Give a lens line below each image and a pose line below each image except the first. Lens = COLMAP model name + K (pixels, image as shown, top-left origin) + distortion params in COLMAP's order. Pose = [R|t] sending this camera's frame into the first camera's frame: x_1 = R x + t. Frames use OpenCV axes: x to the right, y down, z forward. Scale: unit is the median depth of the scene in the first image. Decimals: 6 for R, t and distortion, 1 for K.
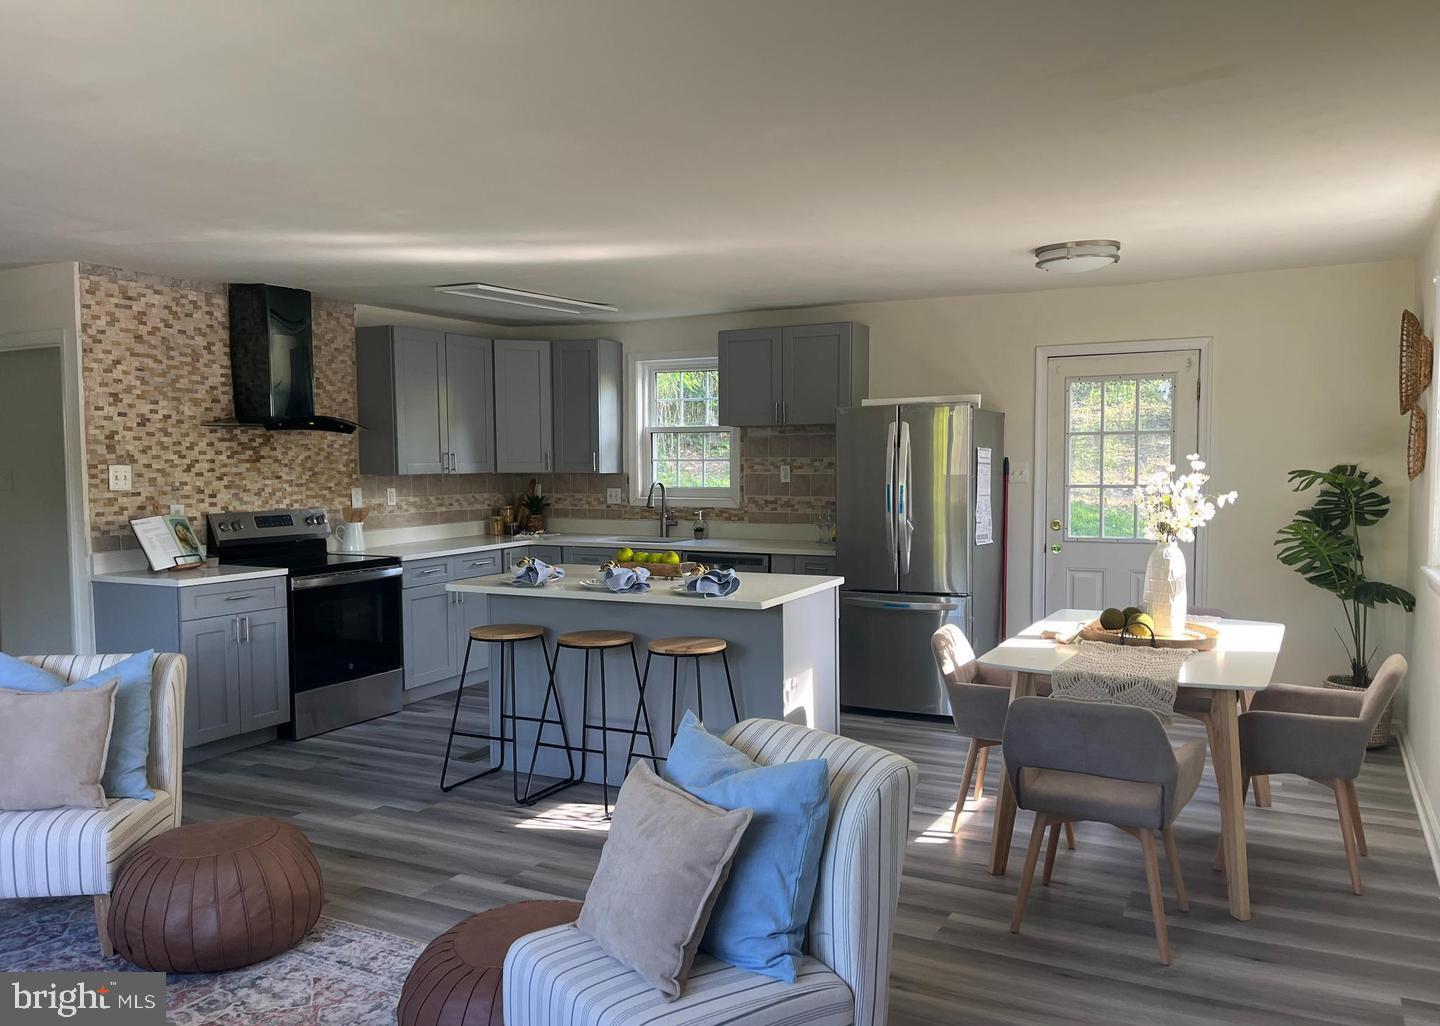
lens RADIAL K [[1082.3, 0, 715.1], [0, 1082.3, 520.9], [0, 0, 1]] dist [0.084137, -0.107496]
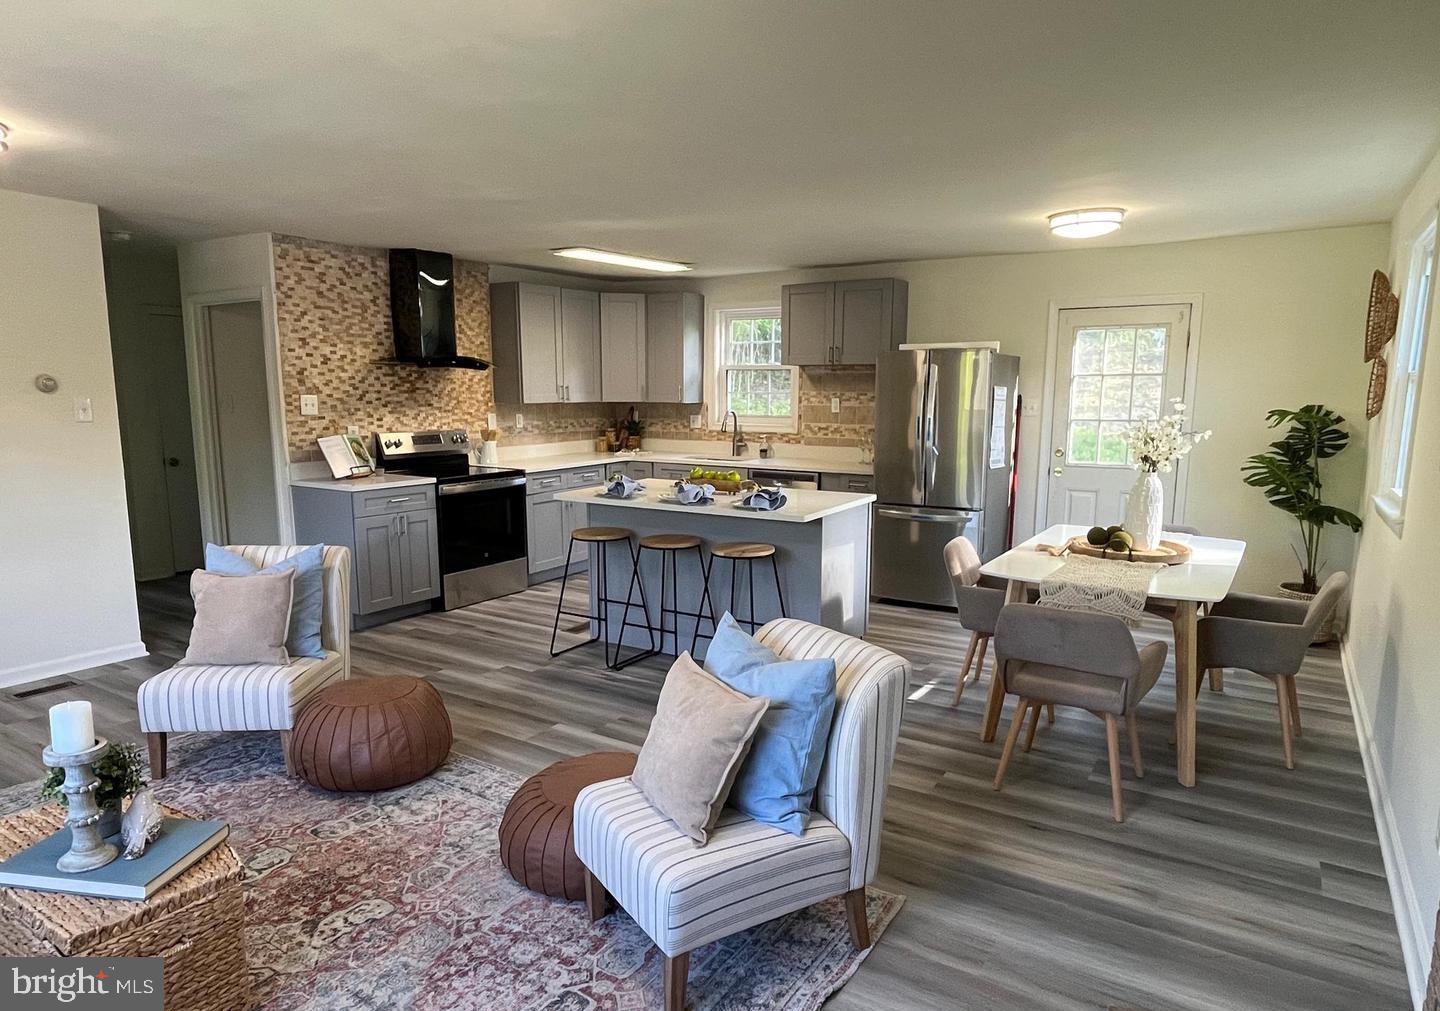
lens RADIAL K [[867.1, 0, 718.9], [0, 867.1, 524.1], [0, 0, 1]] dist [-0.006902, 0.001018]
pose [[0.996641, 0.021838, -0.078926, 0.018614], [-0.013904, 0.994920, 0.099702, -0.008402], [0.080703, -0.098270, 0.991882, 0.022784]]
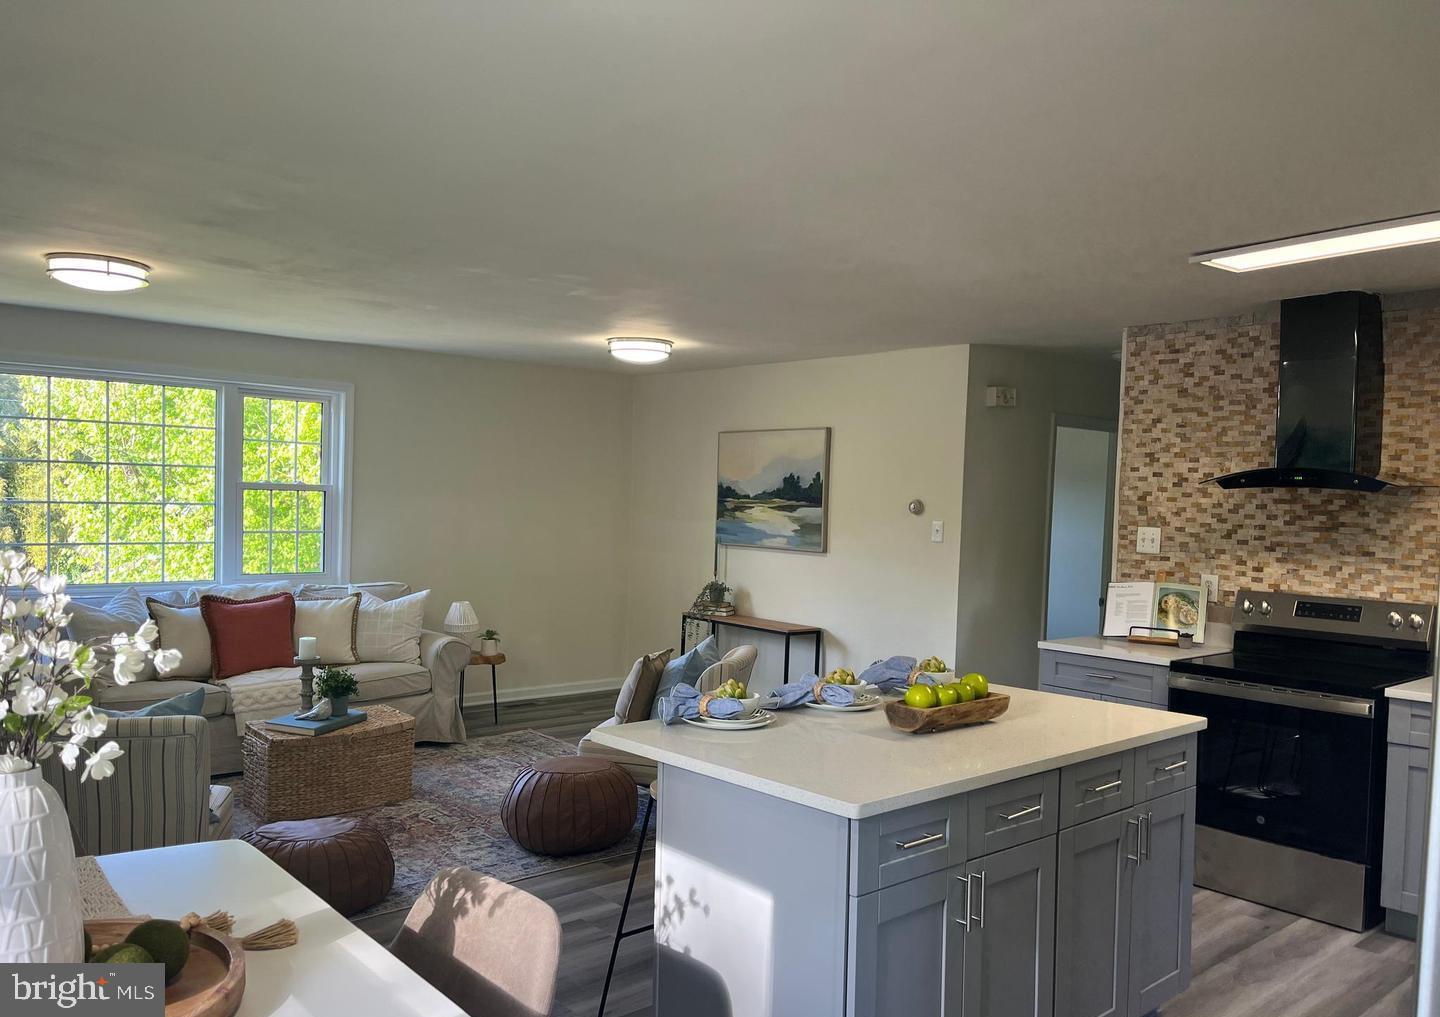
lens RADIAL K [[1099.5, 0, 713.0], [0, 1099.5, 523.9], [0, 0, 1]] dist [0.073003, -0.095563]
pose [[-0.362265, 0.022532, -0.931803, 0.515103], [-0.072064, 0.996038, 0.052102, -0.078094], [0.929285, 0.086024, -0.359206, 1.012107]]
